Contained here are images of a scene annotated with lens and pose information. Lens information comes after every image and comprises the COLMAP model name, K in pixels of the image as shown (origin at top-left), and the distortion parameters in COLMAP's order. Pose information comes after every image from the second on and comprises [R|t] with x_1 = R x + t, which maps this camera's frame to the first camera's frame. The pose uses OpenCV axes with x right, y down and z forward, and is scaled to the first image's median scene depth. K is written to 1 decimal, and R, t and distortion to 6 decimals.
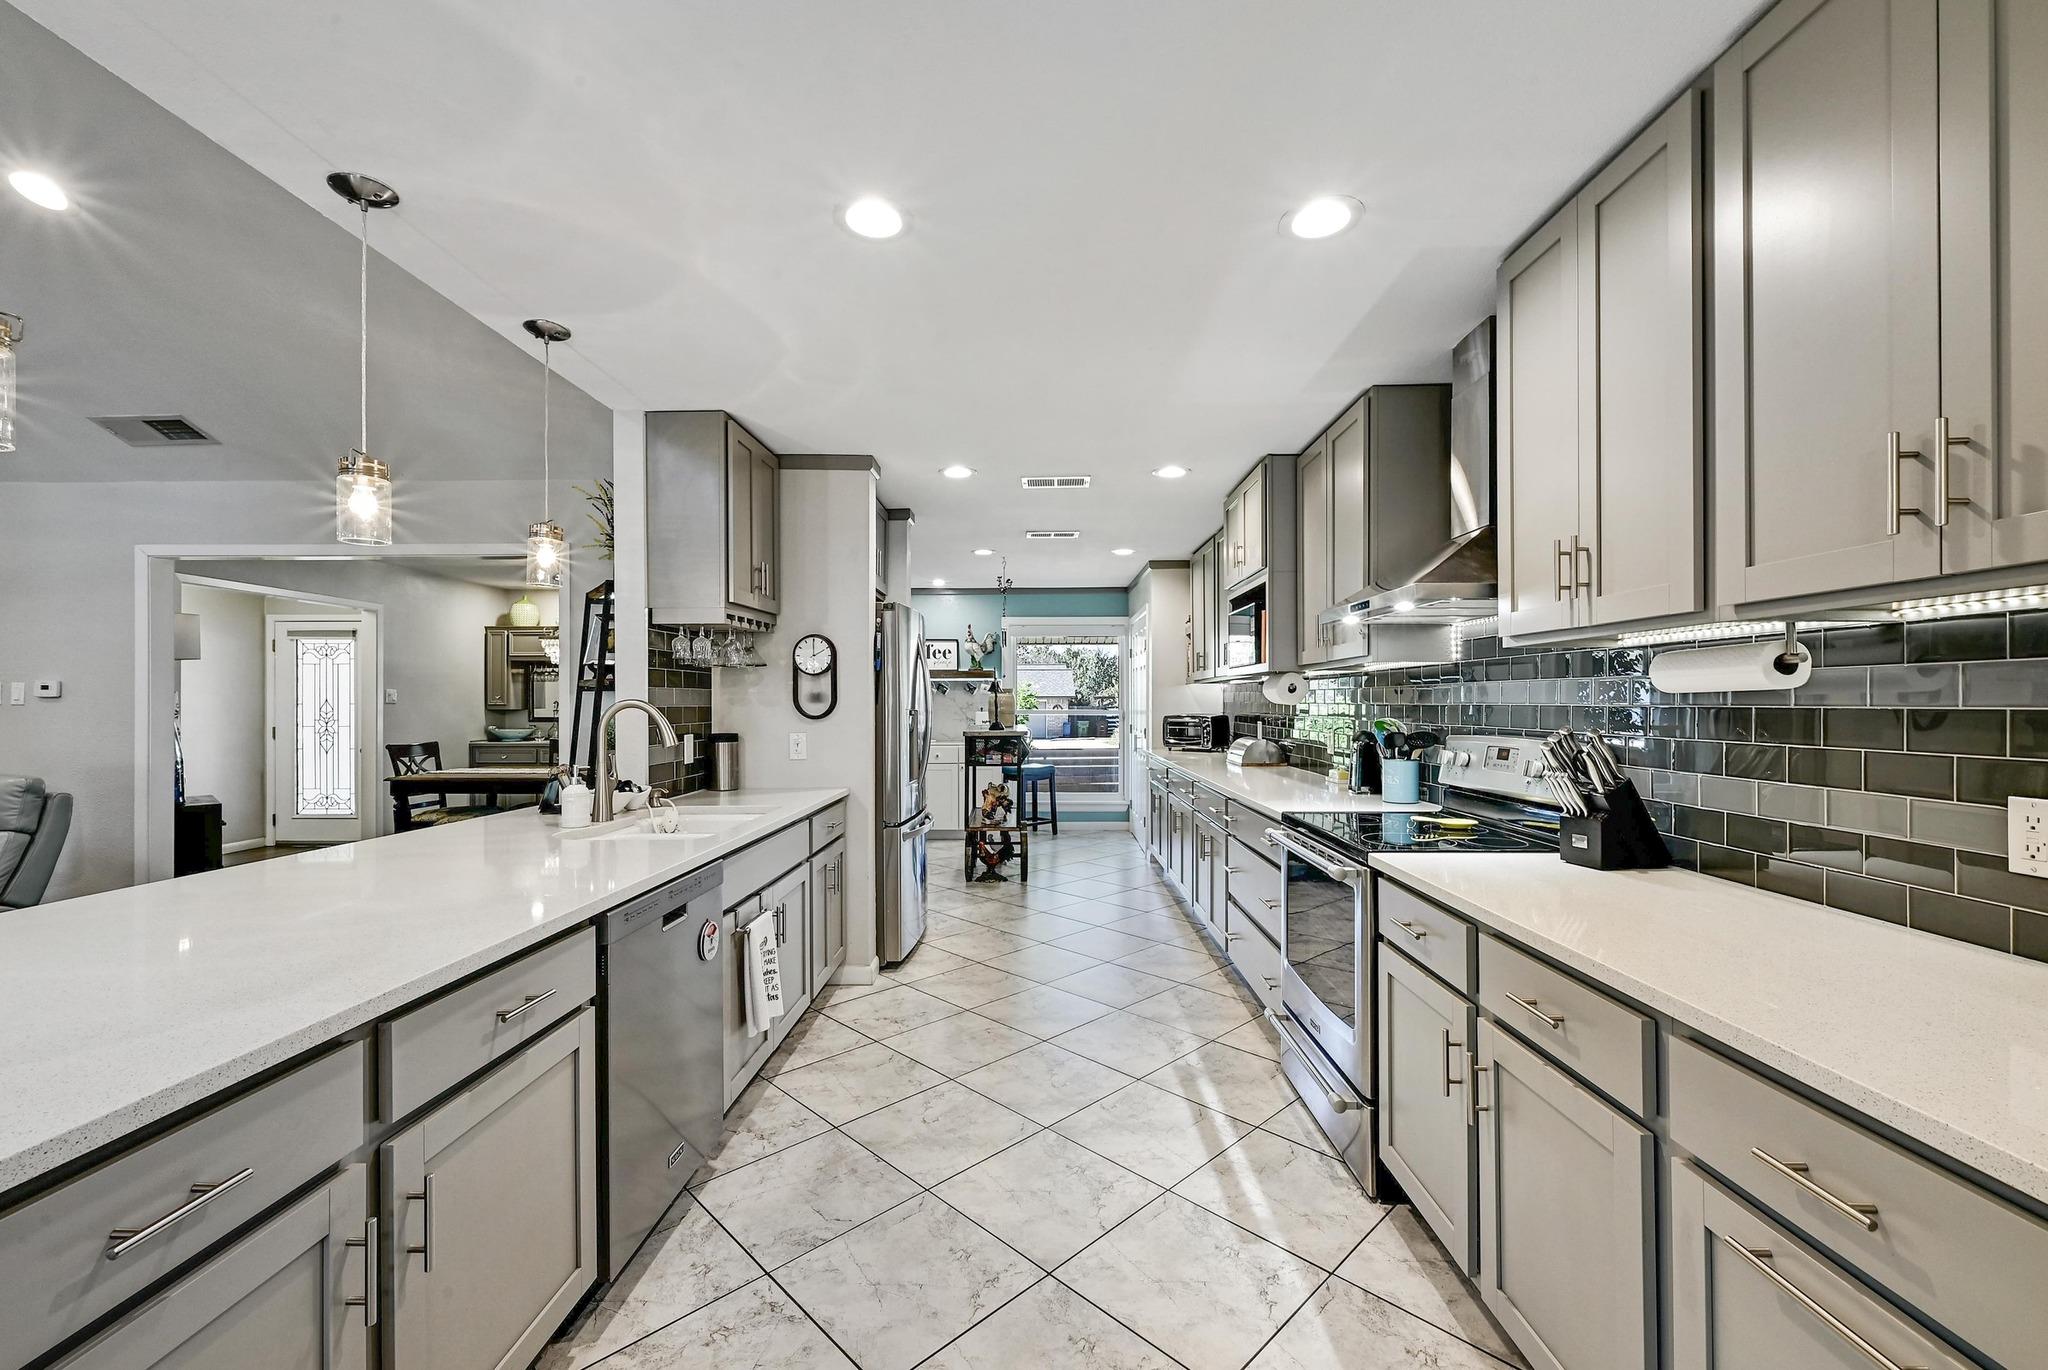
lens RADIAL K [[835.8, 0, 1035.1], [0, 835.8, 699.7], [0, 0, 1]] dist [-0.000712, 0.000180]
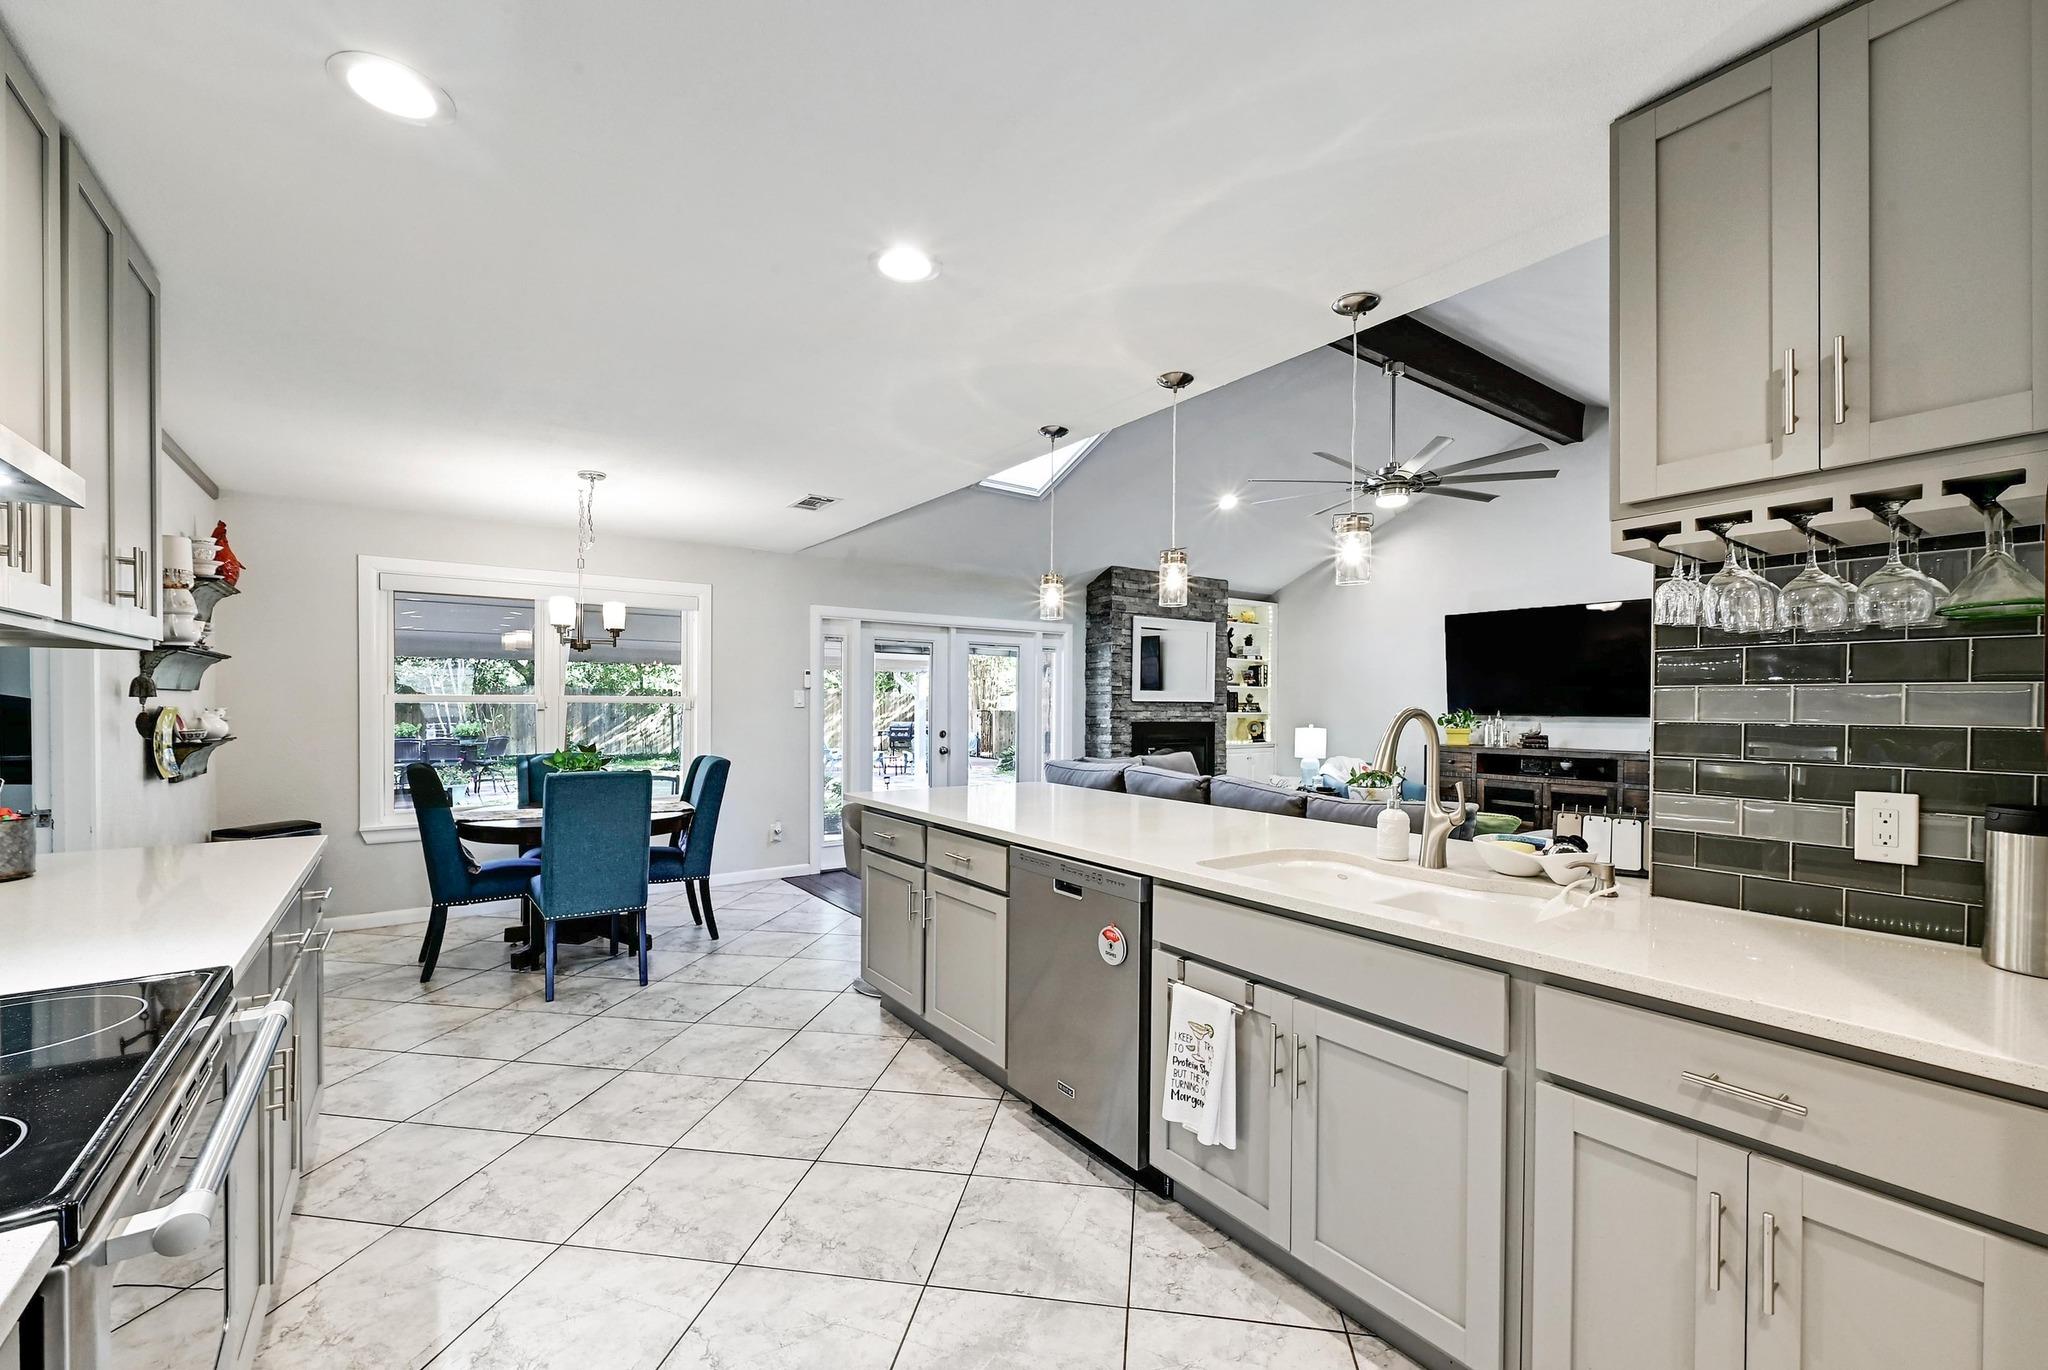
lens RADIAL K [[841.7, 0, 1033.4], [0, 841.7, 711.2], [0, 0, 1]] dist [-0.002762, -0.000359]
pose [[-0.803444, 0.003279, -0.595372, 0.179088], [-0.002845, 0.999952, 0.009347, -0.001745], [0.595374, 0.009204, -0.803396, 1.085522]]
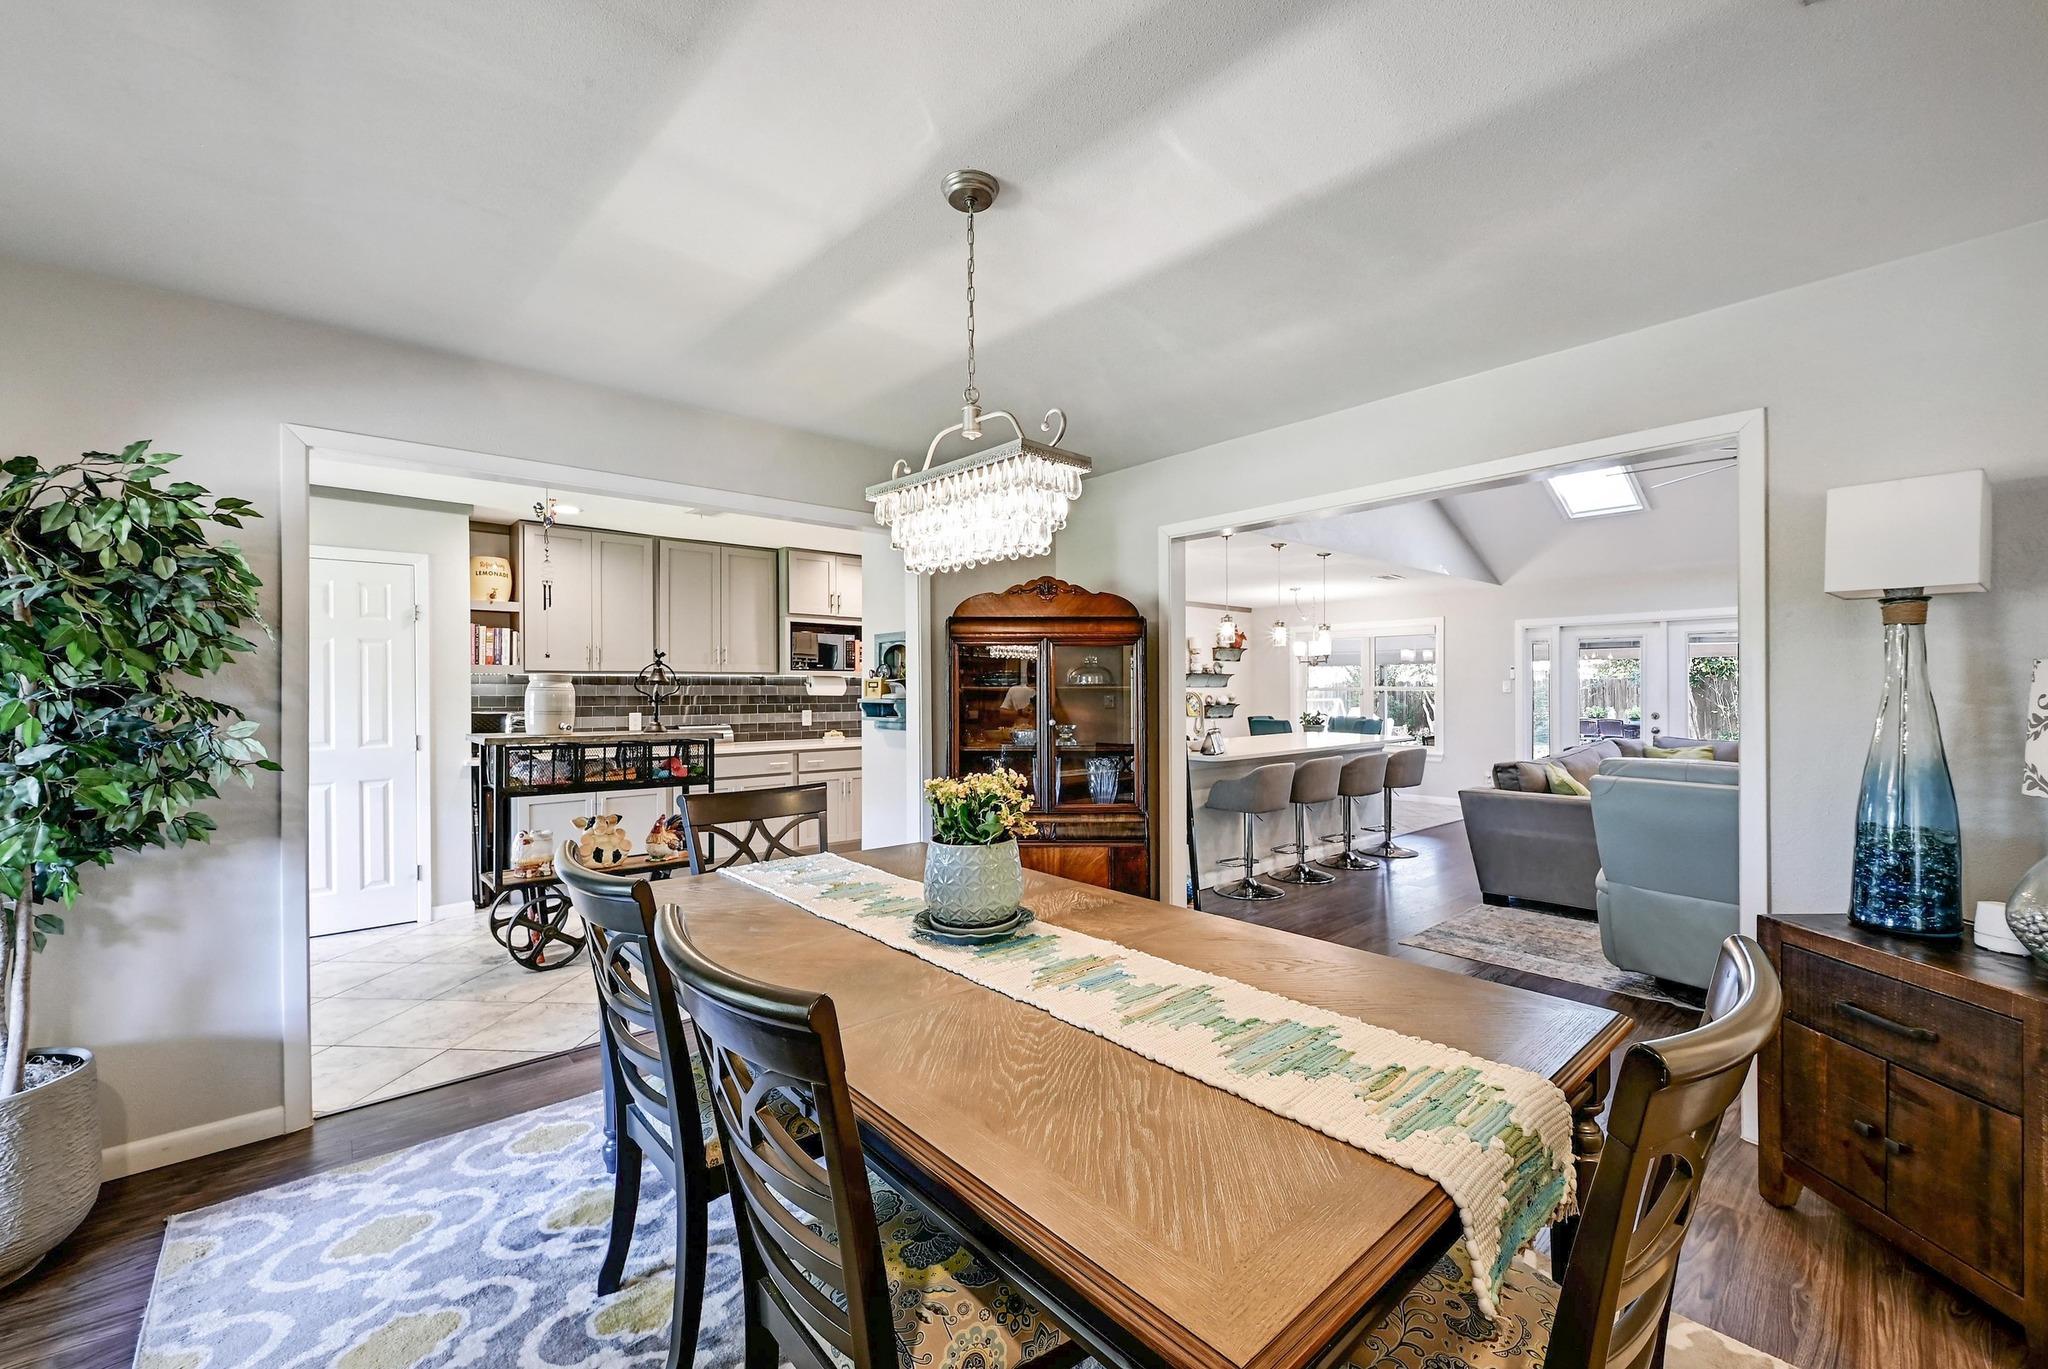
lens RADIAL K [[809.0, 0, 1024.0], [0, 809.0, 684.5], [0, 0, 1]] dist [-0.000897, -0.000113]
pose [[-0.665396, 0.008611, 0.746441, -1.330129], [0.003623, 0.999959, -0.008306, -0.000987], [-0.746482, -0.002822, -0.665400, 2.072850]]
